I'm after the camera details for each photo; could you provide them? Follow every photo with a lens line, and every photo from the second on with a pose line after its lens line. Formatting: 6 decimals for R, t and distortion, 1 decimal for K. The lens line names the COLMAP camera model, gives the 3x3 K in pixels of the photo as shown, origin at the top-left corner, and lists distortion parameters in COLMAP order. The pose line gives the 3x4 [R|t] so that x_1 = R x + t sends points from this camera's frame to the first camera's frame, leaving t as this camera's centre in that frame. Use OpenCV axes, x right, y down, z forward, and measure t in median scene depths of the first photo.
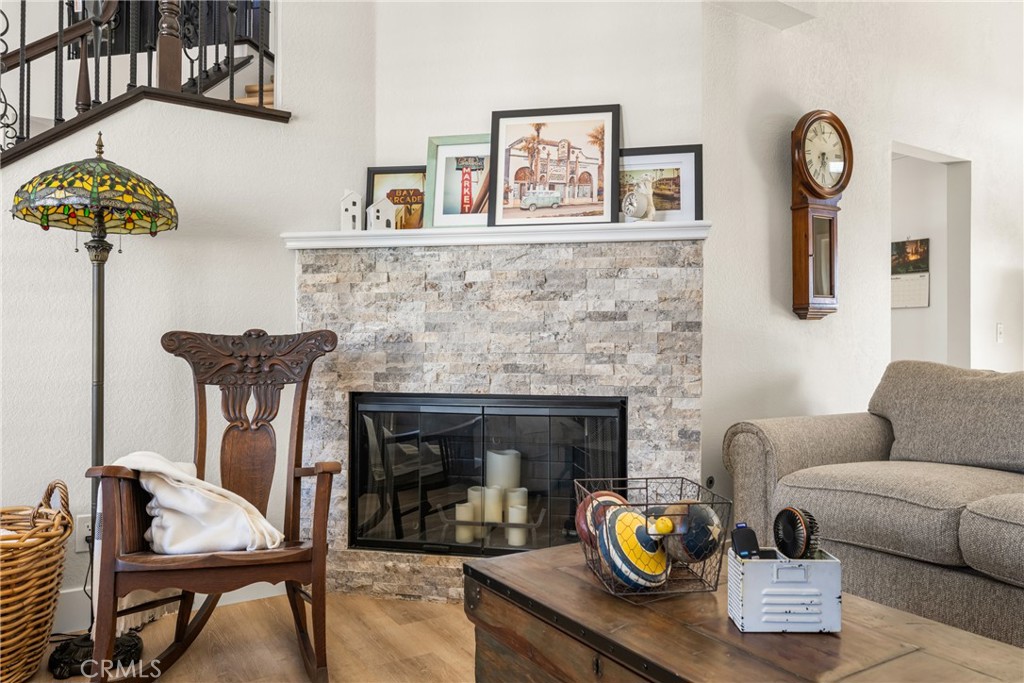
lens RADIAL K [[734.0, 0, 514.6], [0, 734.0, 345.8], [0, 0, 1]] dist [-0.001243, 0.002002]
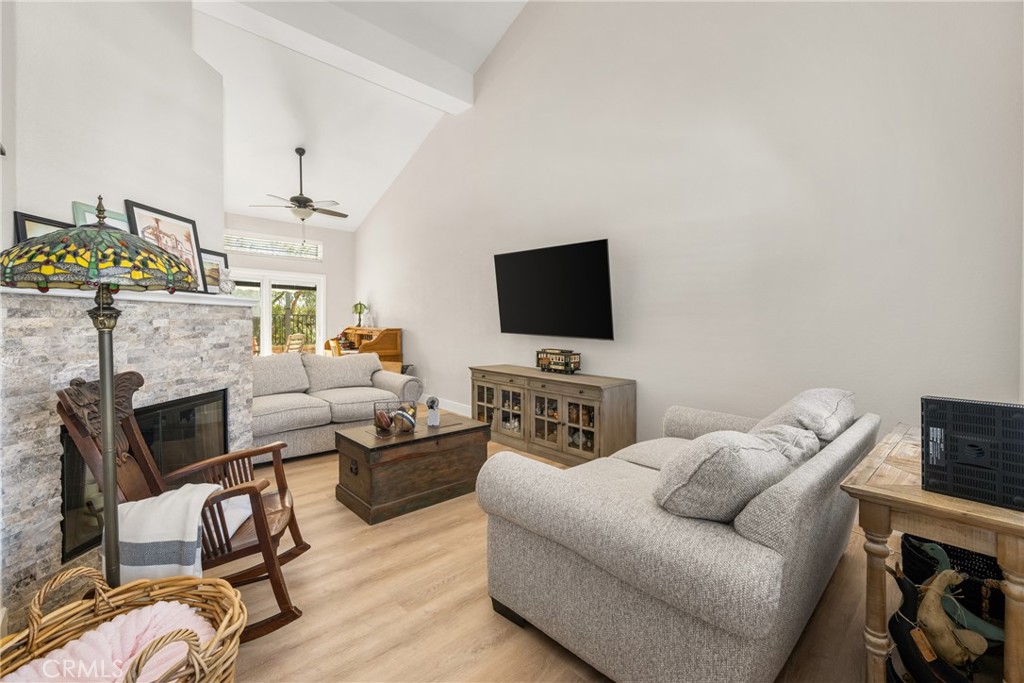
lens RADIAL K [[431.5, 0, 512.4], [0, 431.5, 325.1], [0, 0, 1]] dist [-0.000188, -0.000128]
pose [[-0.186816, -0.014578, 0.982287, -1.031033], [-0.017323, 0.999783, 0.011543, -0.112456], [-0.982242, -0.014860, -0.187028, 0.469315]]
